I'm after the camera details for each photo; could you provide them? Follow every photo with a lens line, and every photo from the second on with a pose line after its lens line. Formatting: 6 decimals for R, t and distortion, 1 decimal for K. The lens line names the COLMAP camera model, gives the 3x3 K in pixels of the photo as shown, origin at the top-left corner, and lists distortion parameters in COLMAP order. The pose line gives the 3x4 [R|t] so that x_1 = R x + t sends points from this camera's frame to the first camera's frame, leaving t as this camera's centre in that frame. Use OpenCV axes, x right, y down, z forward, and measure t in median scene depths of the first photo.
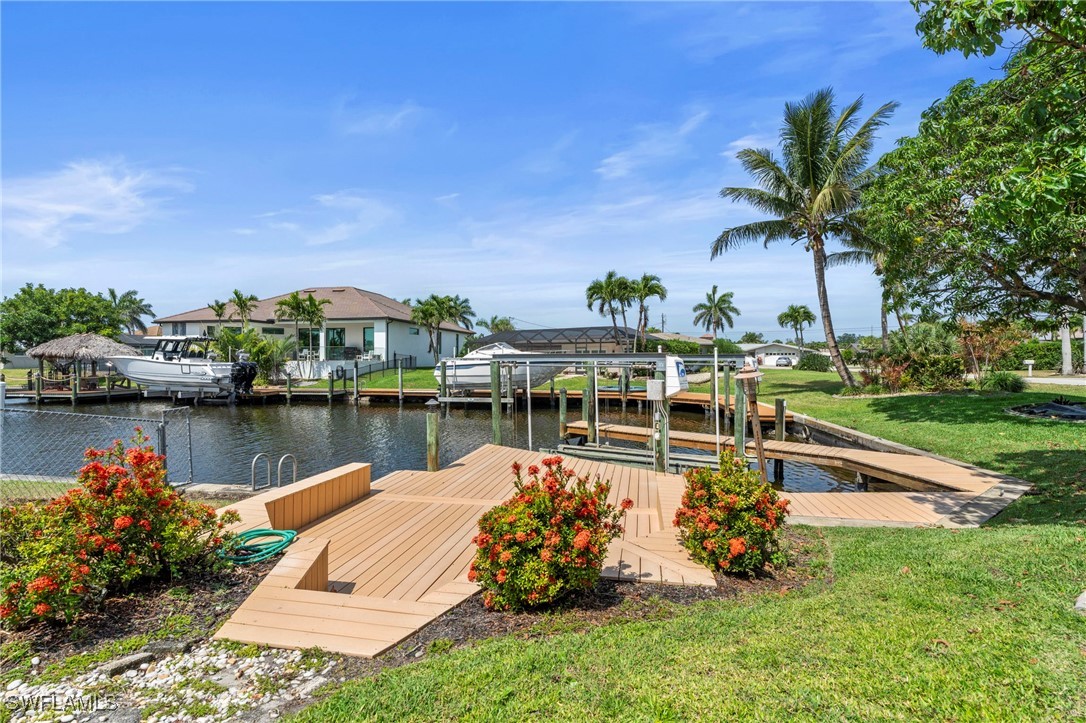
lens RADIAL K [[496.0, 0, 555.5], [0, 496.0, 362.6], [0, 0, 1]] dist [-0.005026, 0.001276]
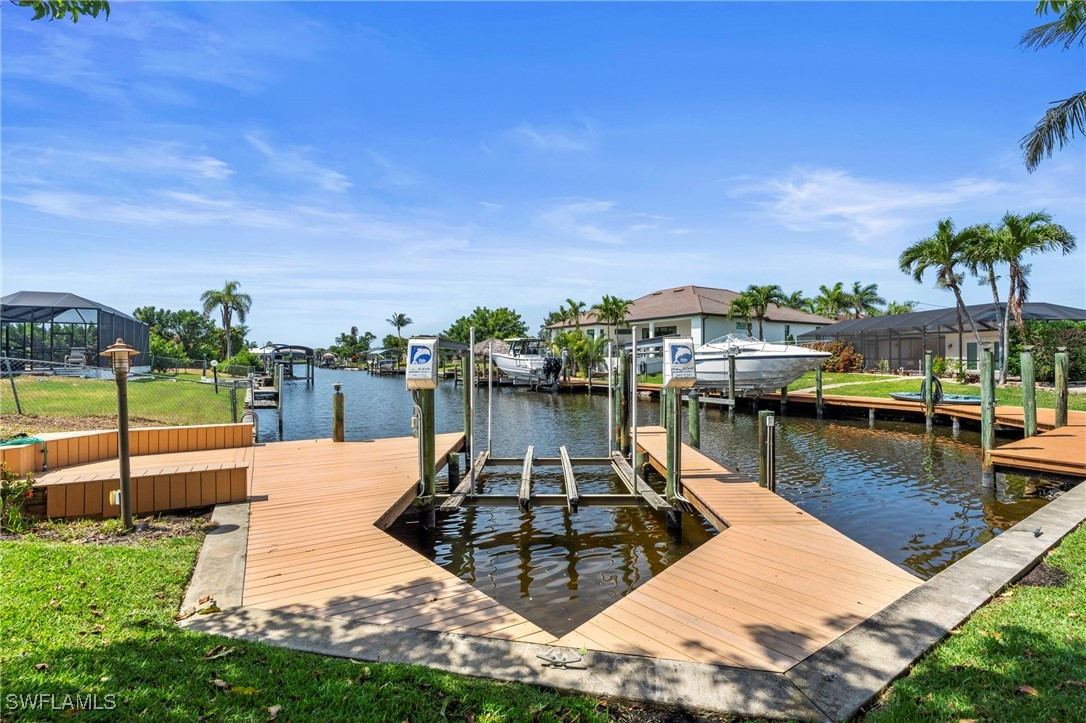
lens RADIAL K [[496.0, 0, 540.9], [0, 496.0, 359.8], [0, 0, 1]] dist [-0.005026, 0.001276]
pose [[0.644758, 0.003330, -0.764380, 0.274806], [-0.005837, 0.999983, -0.000568, 0.005307], [0.764365, 0.004828, 0.644766, 0.165359]]
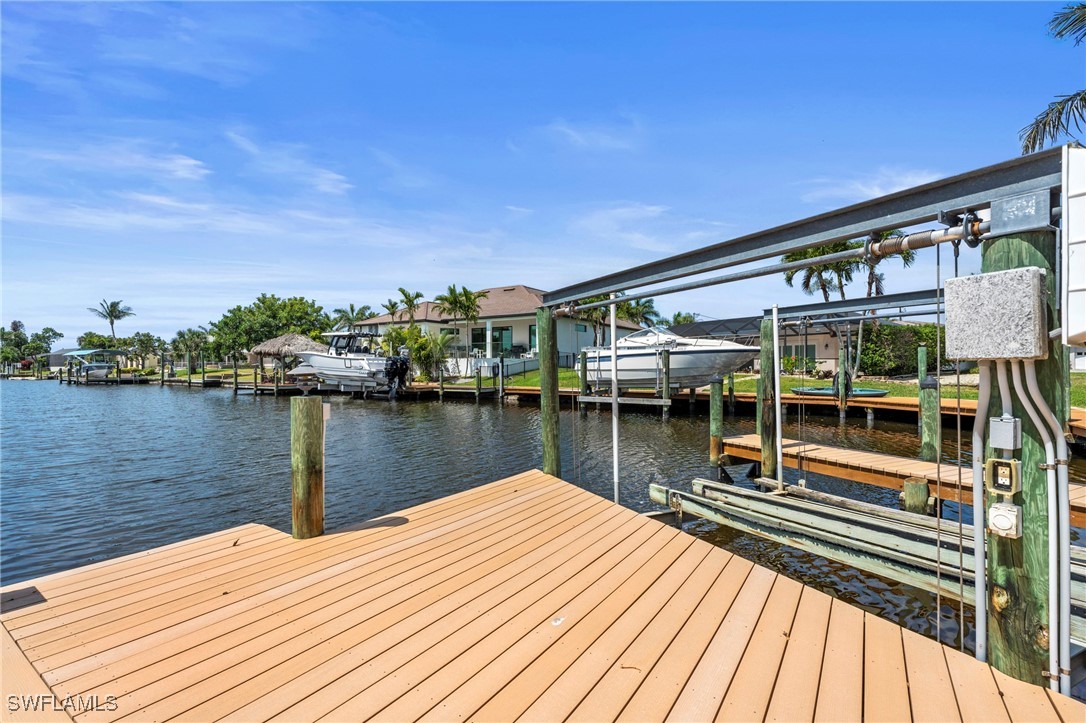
lens RADIAL K [[496.0, 0, 544.3], [0, 496.0, 366.6], [0, 0, 1]] dist [-0.005026, 0.001276]
pose [[0.918865, 0.000888, -0.394572, 0.027376], [-0.003425, 0.999978, -0.005725, 0.021693], [0.394558, 0.006612, 0.918847, 0.191821]]
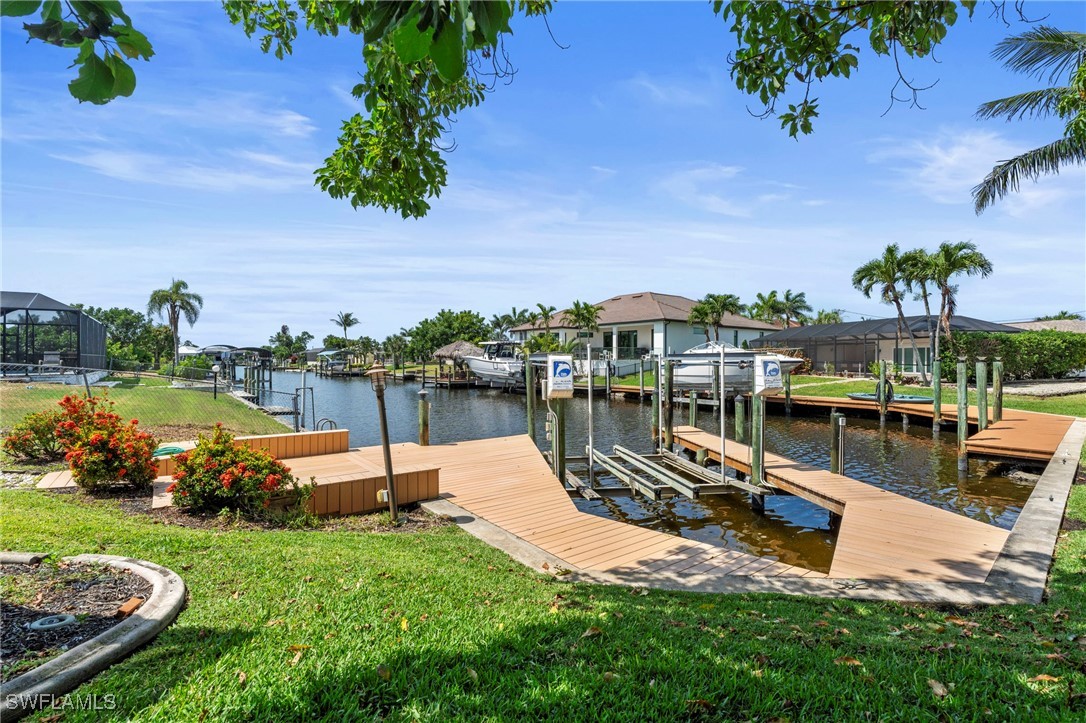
lens RADIAL K [[496.0, 0, 541.5], [0, 496.0, 362.8], [0, 0, 1]] dist [-0.005026, 0.001276]
pose [[0.737923, 0.007450, -0.674844, 0.237027], [-0.006237, 0.999972, 0.004219, -0.001105], [0.674857, 0.001095, 0.737948, 0.068346]]
